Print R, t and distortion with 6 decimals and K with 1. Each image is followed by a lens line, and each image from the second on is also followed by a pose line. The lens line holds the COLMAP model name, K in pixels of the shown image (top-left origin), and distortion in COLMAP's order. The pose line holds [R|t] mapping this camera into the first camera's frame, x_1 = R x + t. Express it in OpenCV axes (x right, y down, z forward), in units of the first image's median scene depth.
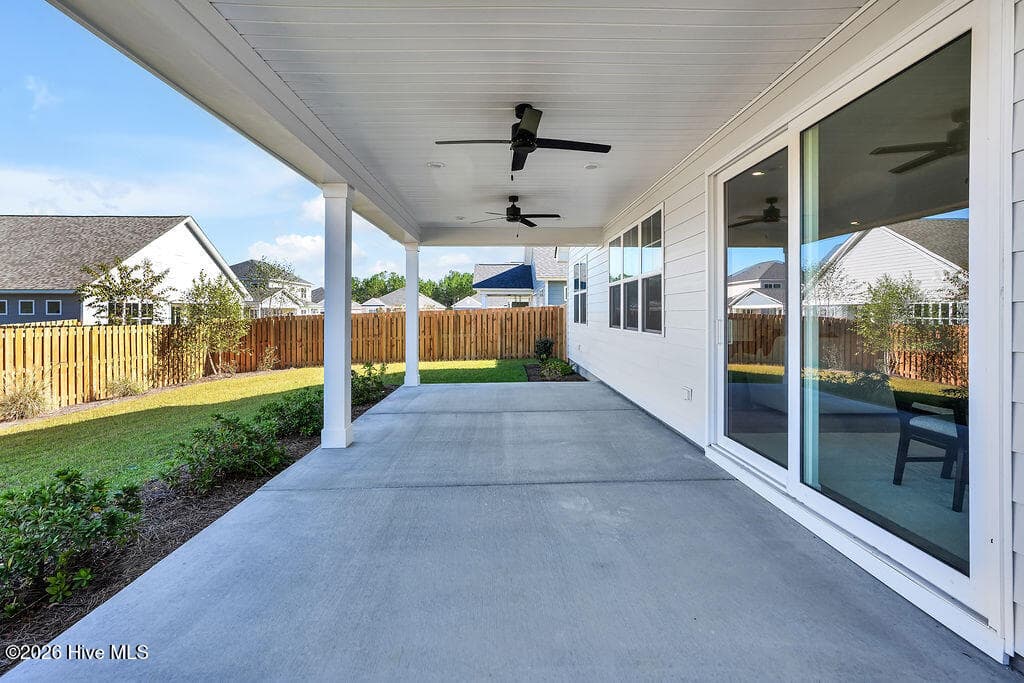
lens RADIAL K [[473.3, 0, 510.0], [0, 473.3, 313.7], [0, 0, 1]] dist [-0.000631, 0.007338]
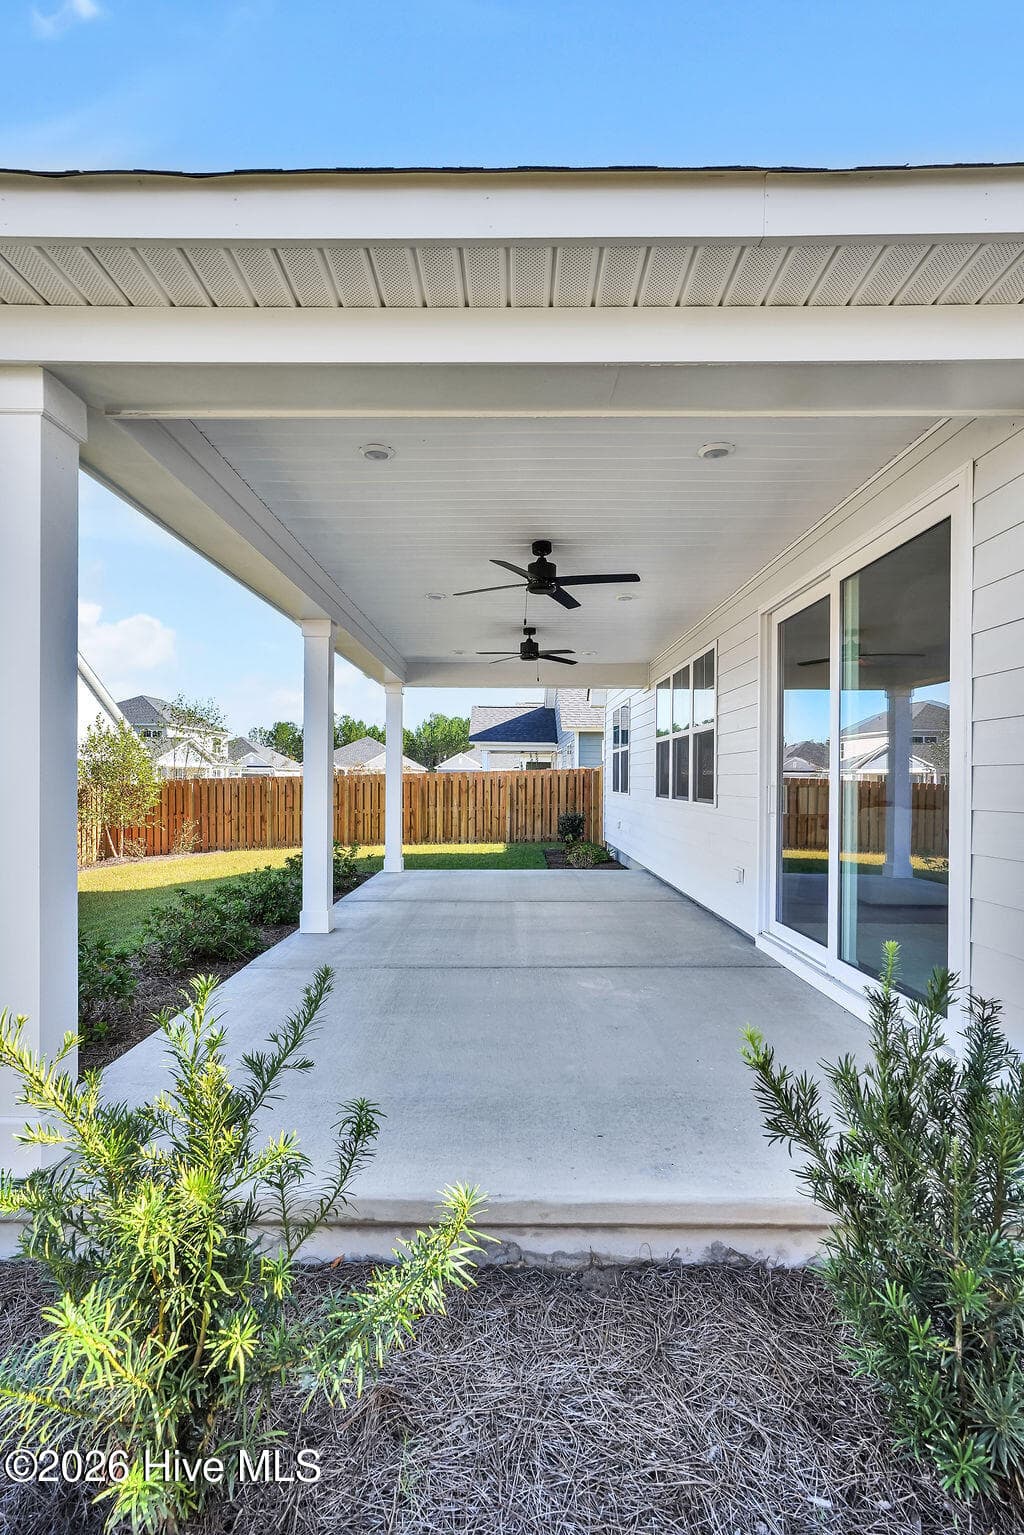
lens RADIAL K [[723.6, 0, 512.0], [0, 723.6, 767.5], [0, 0, 1]] dist [-0.029174, 0.000067]
pose [[0.999842, 0.008974, -0.015349, -0.001380], [-0.009231, 0.999816, -0.016787, 0.002785], [0.015196, 0.016926, 0.999741, -0.110225]]
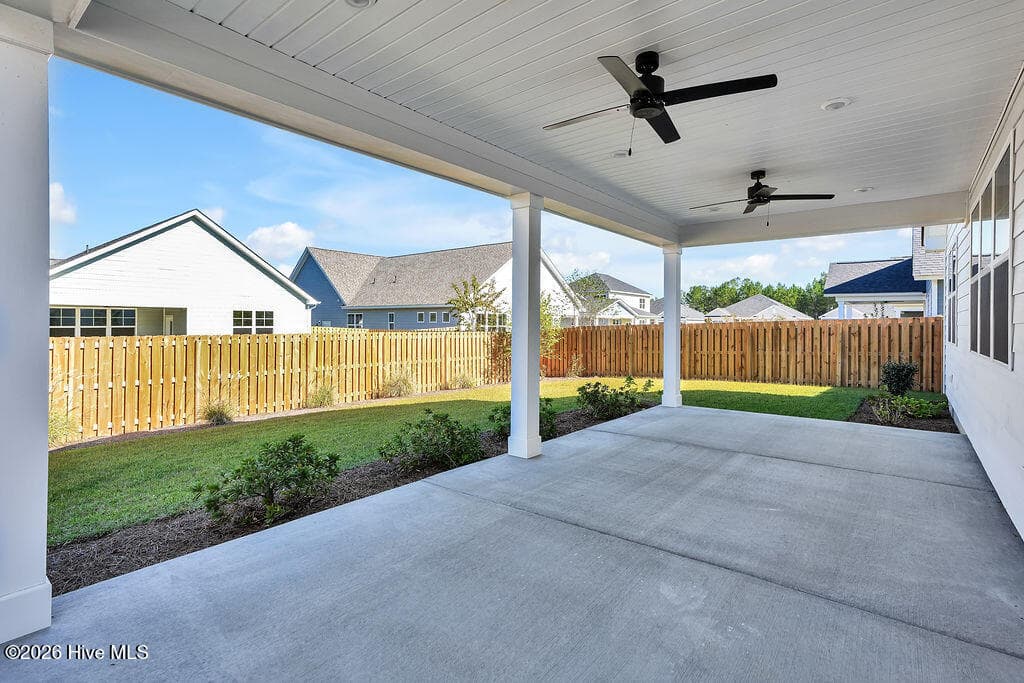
lens RADIAL K [[496.0, 0, 510.0], [0, 496.0, 317.9], [0, 0, 1]] dist [-0.000834, 0.016768]
pose [[0.767333, 0.001877, -0.641247, 0.115572], [-0.010917, 0.999889, -0.010137, 0.000096], [0.641156, 0.014779, 0.767268, 0.071835]]
